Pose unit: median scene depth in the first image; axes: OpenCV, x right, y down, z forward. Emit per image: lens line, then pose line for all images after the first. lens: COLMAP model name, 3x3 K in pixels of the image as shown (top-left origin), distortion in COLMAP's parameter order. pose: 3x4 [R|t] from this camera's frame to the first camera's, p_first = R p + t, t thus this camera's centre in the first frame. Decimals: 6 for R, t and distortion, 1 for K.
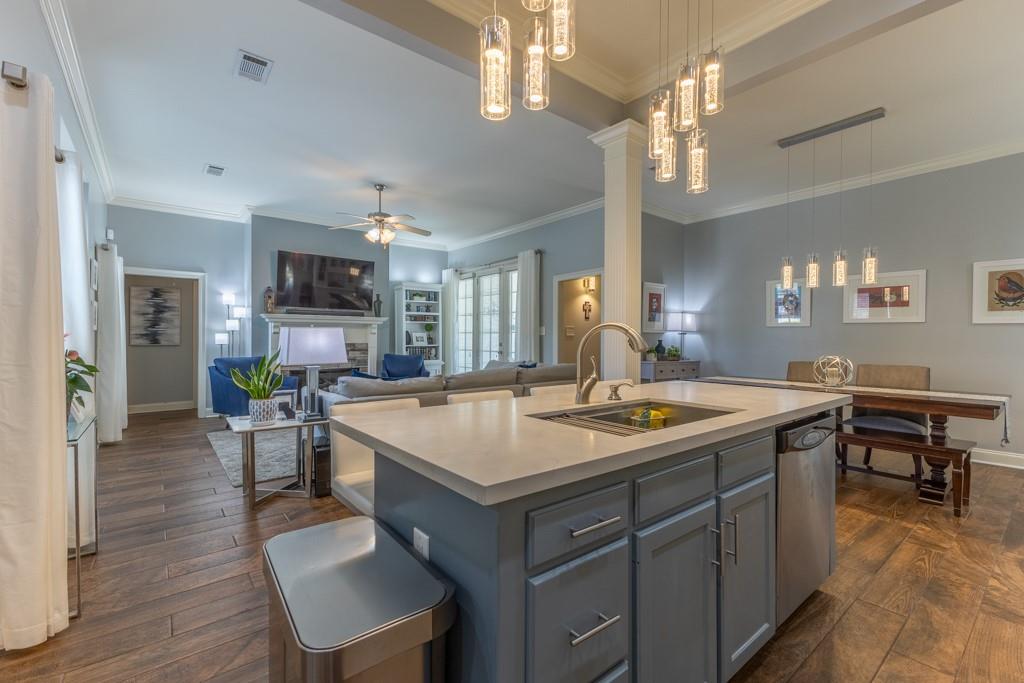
lens RADIAL K [[442.0, 0, 509.7], [0, 442.0, 339.5], [0, 0, 1]] dist [0.006666, -0.001757]
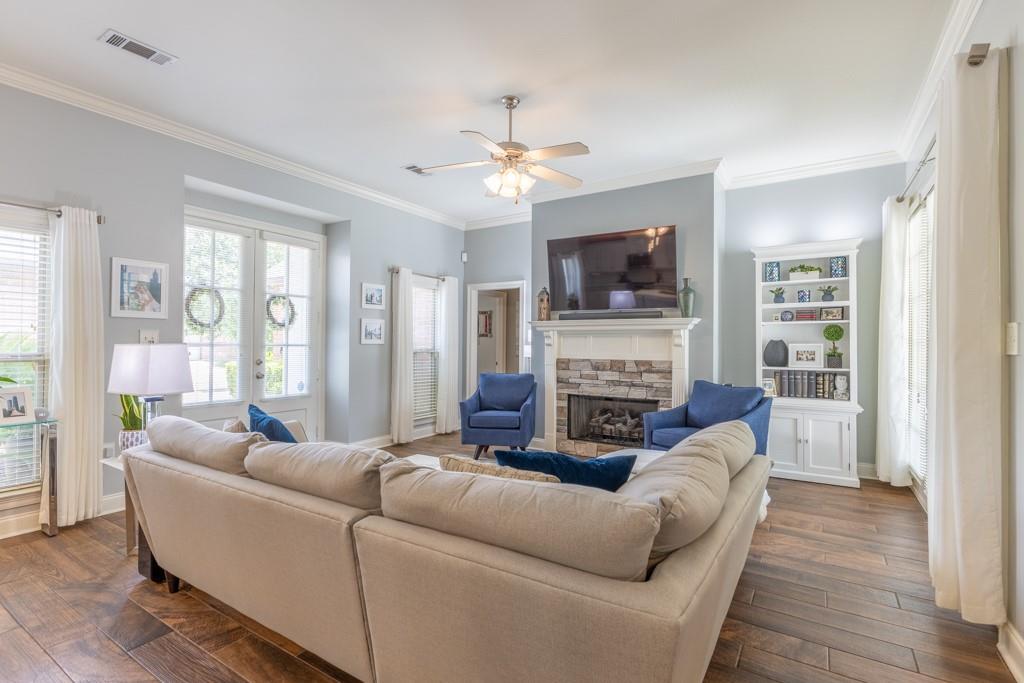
lens RADIAL K [[477.8, 0, 509.2], [0, 477.8, 339.0], [0, 0, 1]] dist [0.003004, -0.001409]
pose [[0.328776, -0.009481, -0.944360, 0.255043], [-0.007439, 0.999893, -0.012629, -0.014167], [0.944379, 0.011177, 0.328670, 0.644165]]
